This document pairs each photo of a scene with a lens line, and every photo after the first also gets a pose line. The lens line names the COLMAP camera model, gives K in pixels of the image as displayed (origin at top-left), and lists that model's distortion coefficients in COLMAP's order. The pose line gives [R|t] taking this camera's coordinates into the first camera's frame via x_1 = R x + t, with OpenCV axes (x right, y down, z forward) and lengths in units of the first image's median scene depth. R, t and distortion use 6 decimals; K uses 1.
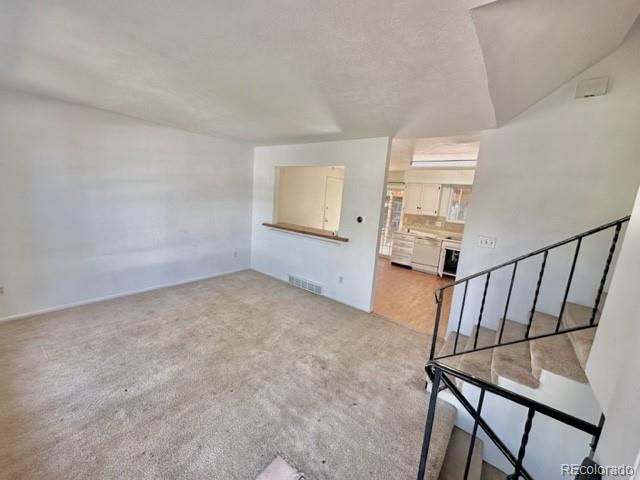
lens RADIAL K [[252.7, 0, 321.0], [0, 252.7, 238.5], [0, 0, 1]] dist [-0.008291, 0.000419]
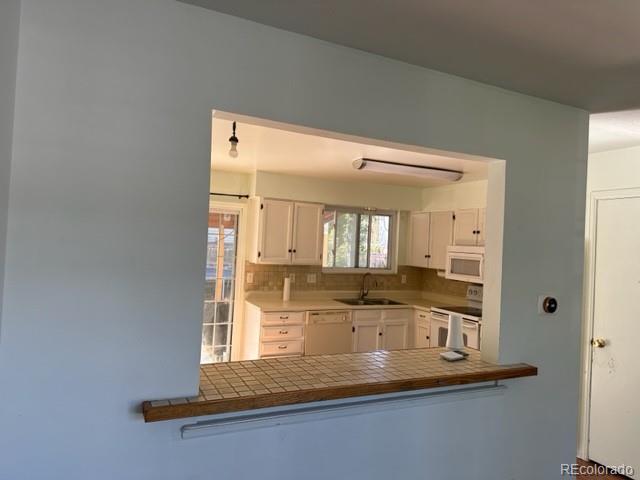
lens RADIAL K [[445.4, 0, 321.2], [0, 445.4, 239.7], [0, 0, 1]] dist [0.022047, -0.028174]
pose [[0.453209, -0.048224, 0.890099, -0.490067], [0.140678, 0.989892, -0.017999, -0.172781], [-0.880234, 0.133375, 0.455412, 0.821827]]
